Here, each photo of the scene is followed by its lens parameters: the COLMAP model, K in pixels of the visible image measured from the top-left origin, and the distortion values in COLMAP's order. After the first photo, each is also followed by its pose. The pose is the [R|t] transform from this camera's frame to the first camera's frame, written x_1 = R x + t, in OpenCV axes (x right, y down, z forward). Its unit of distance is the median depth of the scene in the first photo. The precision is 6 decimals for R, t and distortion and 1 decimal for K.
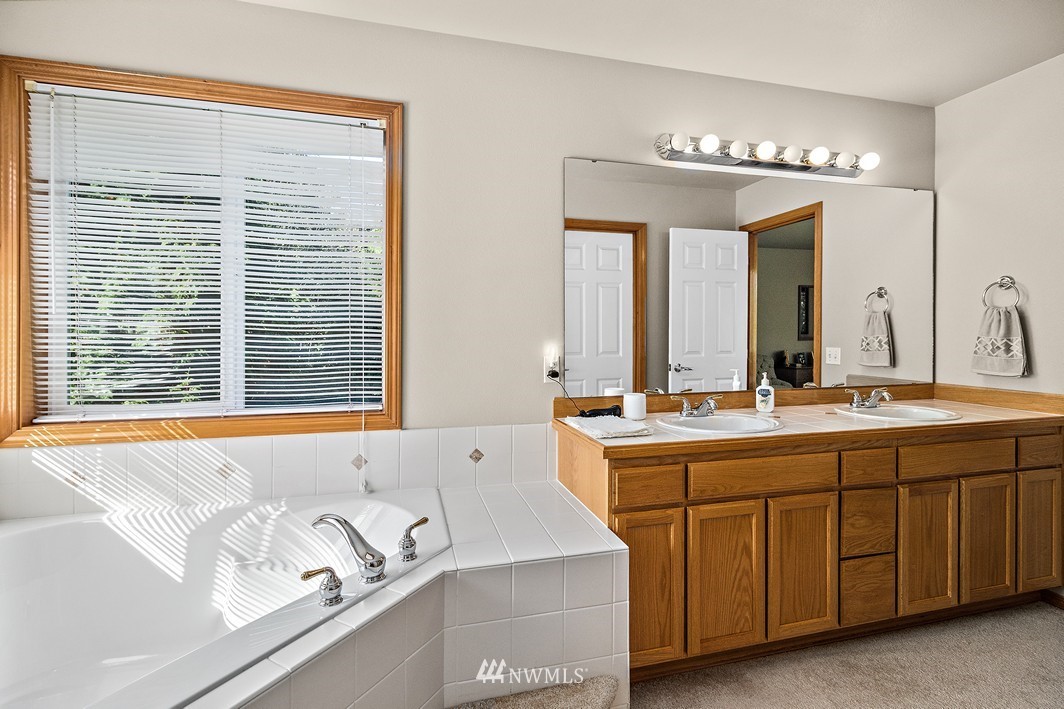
lens RADIAL K [[496.7, 0, 537.3], [0, 496.7, 333.6], [0, 0, 1]] dist [0.003141, 0.000423]
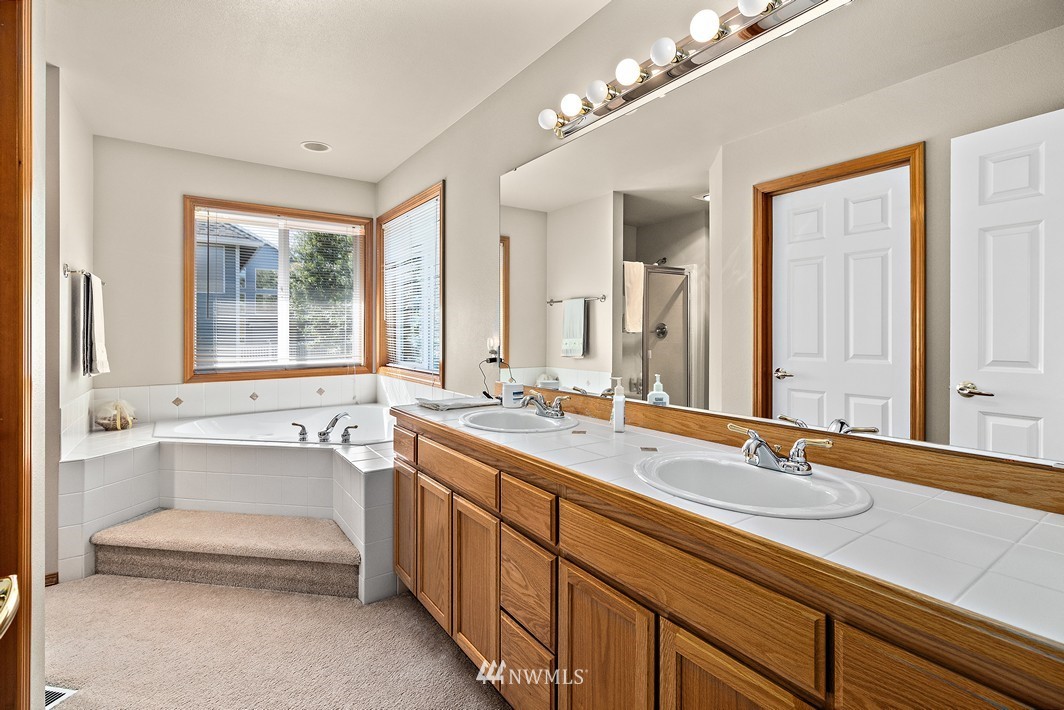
lens RADIAL K [[496.7, 0, 522.3], [0, 496.7, 331.0], [0, 0, 1]] dist [0.003141, 0.000423]
pose [[0.325032, 0.000474, -0.945703, 0.669986], [-0.001448, 0.999999, 0.000004, 0.005435], [0.945702, 0.001368, 0.325033, 0.376591]]
